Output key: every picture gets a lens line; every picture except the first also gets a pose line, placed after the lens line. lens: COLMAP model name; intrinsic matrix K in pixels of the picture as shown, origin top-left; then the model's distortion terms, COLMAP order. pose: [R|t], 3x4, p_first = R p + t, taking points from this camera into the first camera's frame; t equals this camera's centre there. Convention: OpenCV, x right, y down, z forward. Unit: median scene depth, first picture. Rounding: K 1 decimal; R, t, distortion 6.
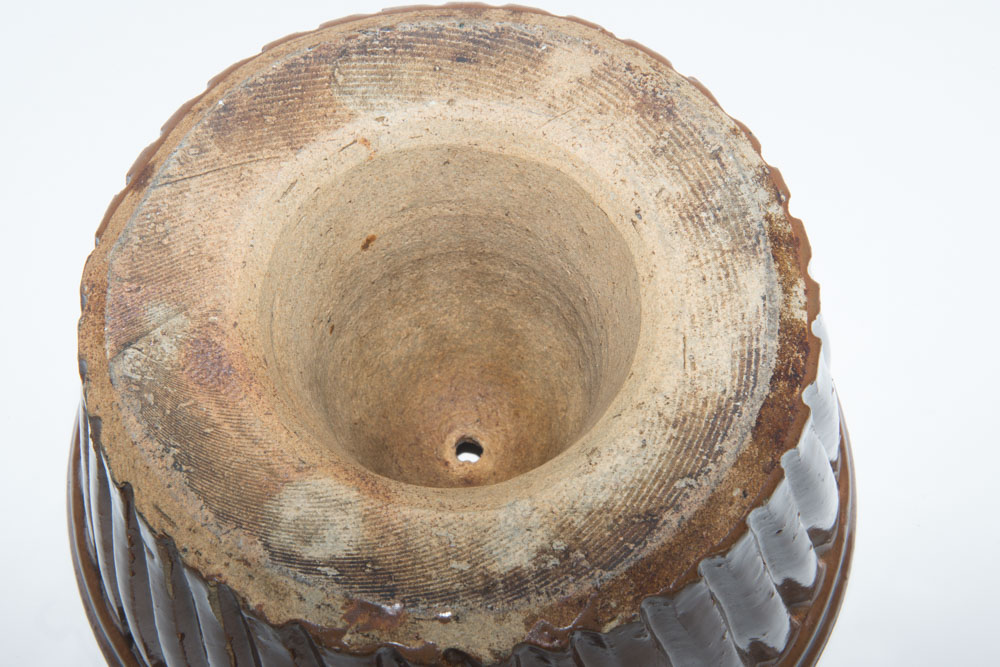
lens RADIAL K [[1931.8, 0, 502.3], [0, 1931.8, 333.1], [0, 0, 1]] dist [0.080836, 0.000000]
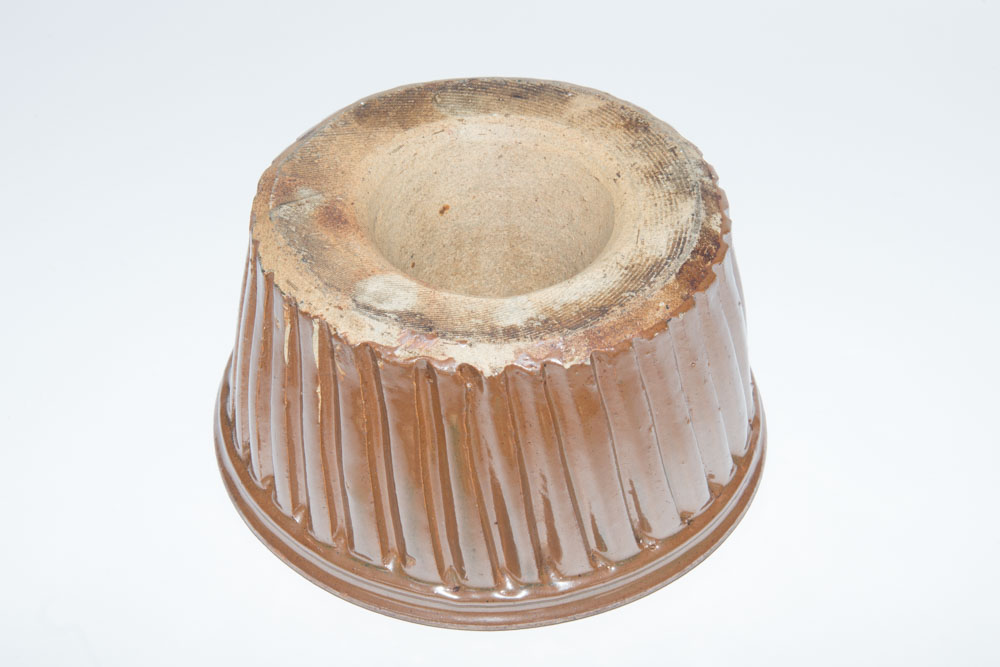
lens RADIAL K [[1770.2, 0, 498.1], [0, 1770.2, 333.6], [0, 0, 1]] dist [0.064255, 0.000000]
pose [[0.993073, 0.089194, -0.076493, 0.097137], [-0.111029, 0.925385, -0.362402, 0.597753], [0.038462, 0.368385, 0.928877, -0.284141]]
